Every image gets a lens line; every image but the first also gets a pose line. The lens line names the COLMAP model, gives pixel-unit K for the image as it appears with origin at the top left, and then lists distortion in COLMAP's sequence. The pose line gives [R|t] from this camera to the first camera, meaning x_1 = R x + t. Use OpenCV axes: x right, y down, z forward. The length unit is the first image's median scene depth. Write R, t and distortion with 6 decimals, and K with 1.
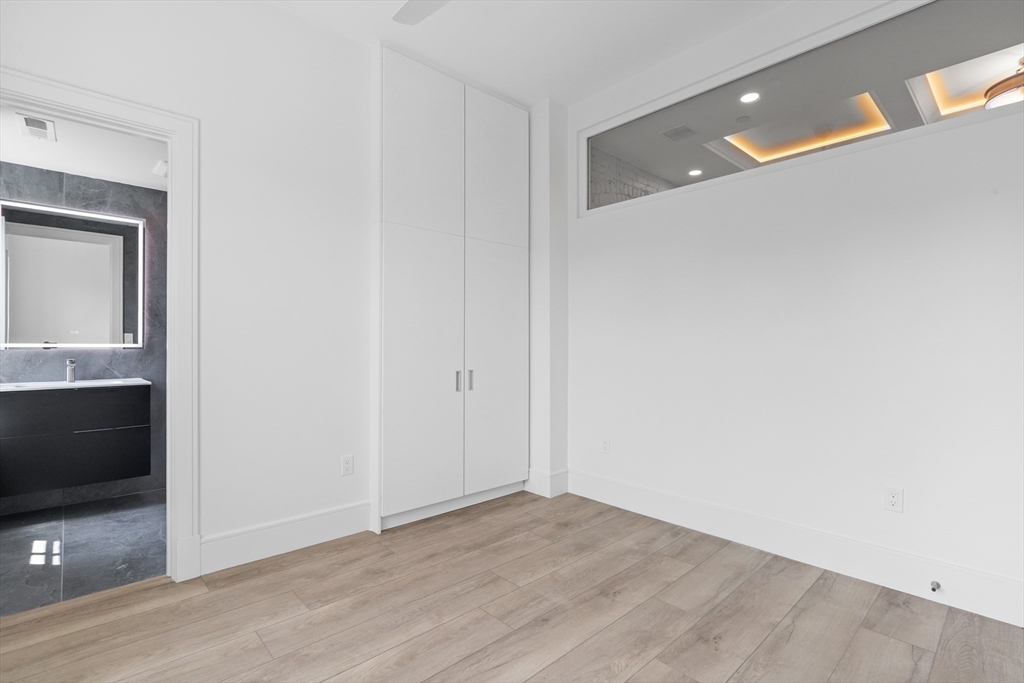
lens RADIAL K [[463.6, 0, 510.2], [0, 463.6, 344.0], [0, 0, 1]] dist [-0.002858, 0.000165]
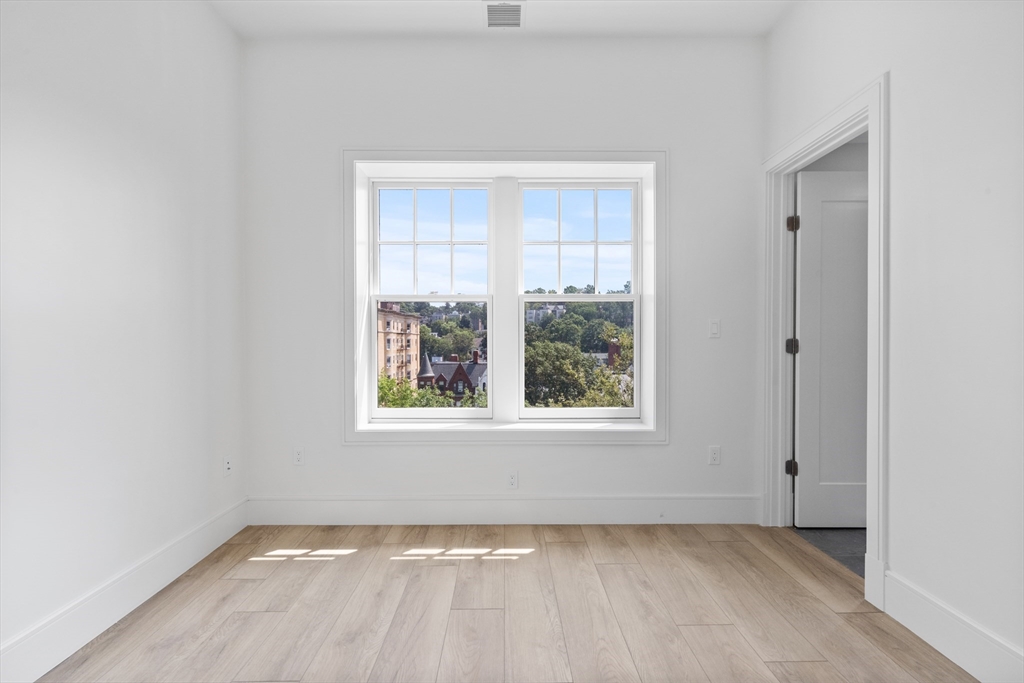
lens RADIAL K [[463.6, 0, 510.2], [0, 463.6, 344.0], [0, 0, 1]] dist [-0.002858, 0.000165]
pose [[-0.661934, 0.002034, -0.749559, 0.492254], [-0.001151, 0.999992, 0.003730, 0.006145], [0.749561, 0.003332, -0.661927, 1.217917]]
